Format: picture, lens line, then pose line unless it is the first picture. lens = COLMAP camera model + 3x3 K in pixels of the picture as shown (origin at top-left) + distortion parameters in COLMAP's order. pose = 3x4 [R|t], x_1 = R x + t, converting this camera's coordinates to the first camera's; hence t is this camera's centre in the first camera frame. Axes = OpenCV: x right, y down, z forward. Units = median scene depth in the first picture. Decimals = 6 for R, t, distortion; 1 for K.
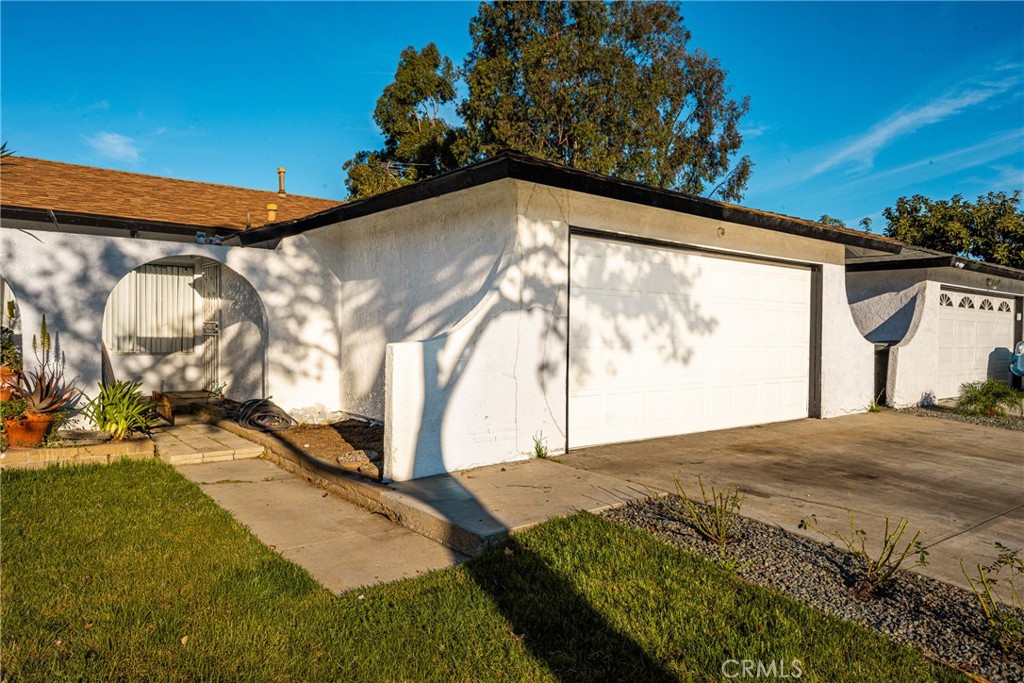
lens RADIAL K [[656.3, 0, 512.1], [0, 656.3, 330.6], [0, 0, 1]] dist [-0.007956, 0.001471]
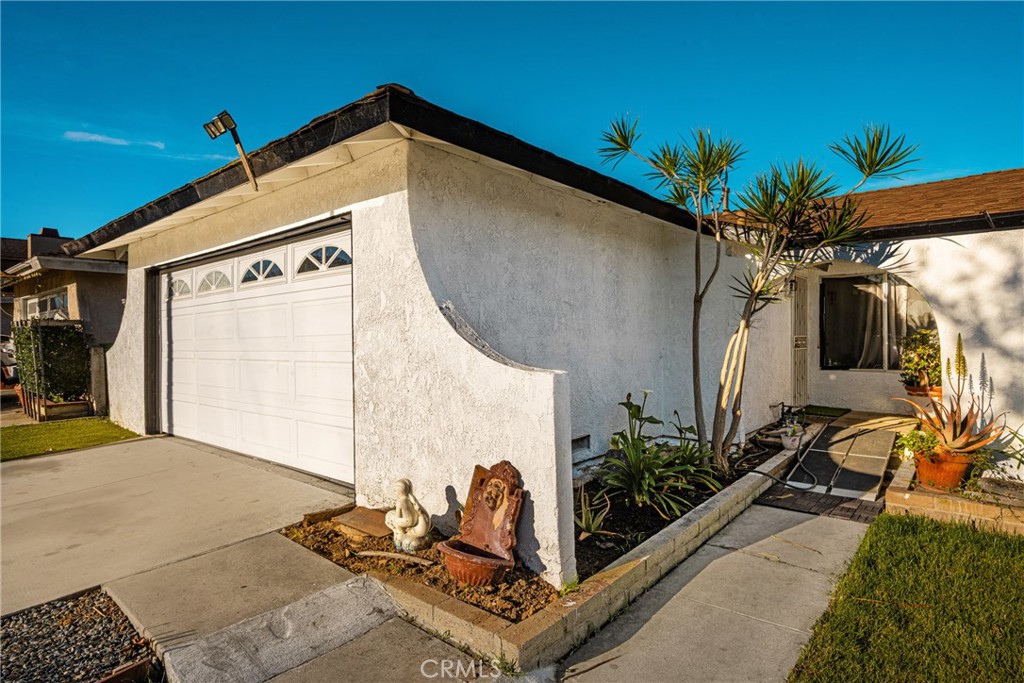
lens RADIAL K [[551.2, 0, 520.8], [0, 551.2, 334.4], [0, 0, 1]] dist [-0.009220, -0.001286]
pose [[0.212068, -0.020998, -0.977029, -0.034807], [0.015627, 0.999714, -0.018093, -0.002703], [0.977130, -0.011431, 0.212336, 0.068837]]
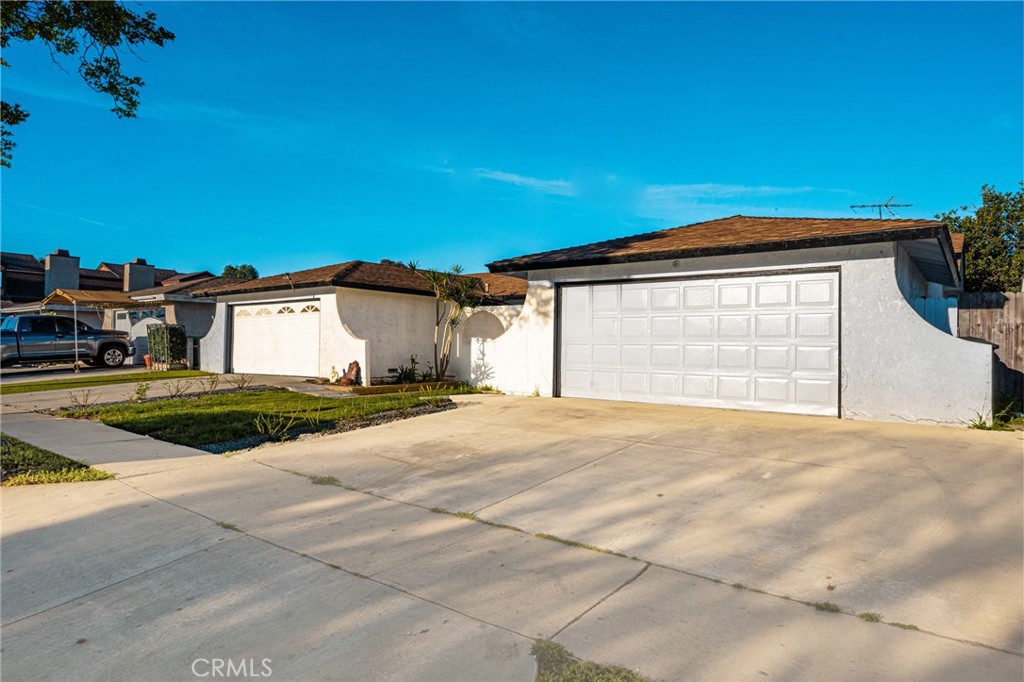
lens RADIAL K [[622.9, 0, 506.5], [0, 622.9, 335.7], [0, 0, 1]] dist [-0.006728, 0.000400]
pose [[0.253011, -0.031481, -0.966951, 0.399065], [-0.004069, 0.999427, -0.033603, 0.015375], [0.967455, 0.012436, 0.252738, 0.077876]]
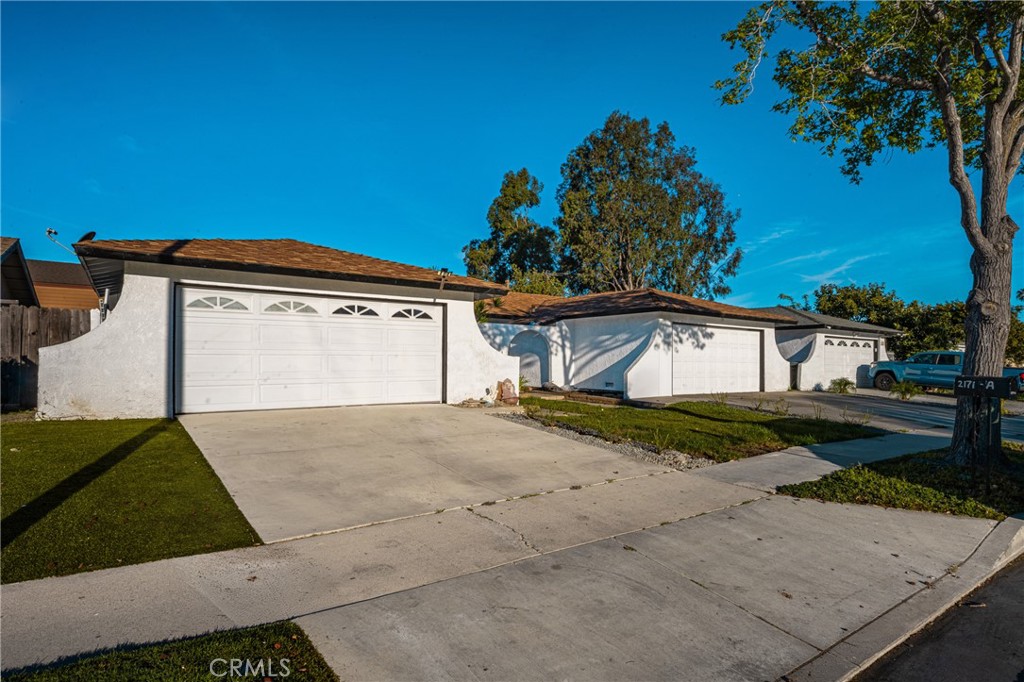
lens RADIAL K [[551.2, 0, 514.0], [0, 551.2, 350.8], [0, 0, 1]] dist [-0.009220, -0.001286]
pose [[0.998398, -0.004350, -0.056410, -0.105977], [0.003123, 0.999757, -0.021820, 0.006812], [0.056492, 0.021609, 0.998169, -0.336693]]
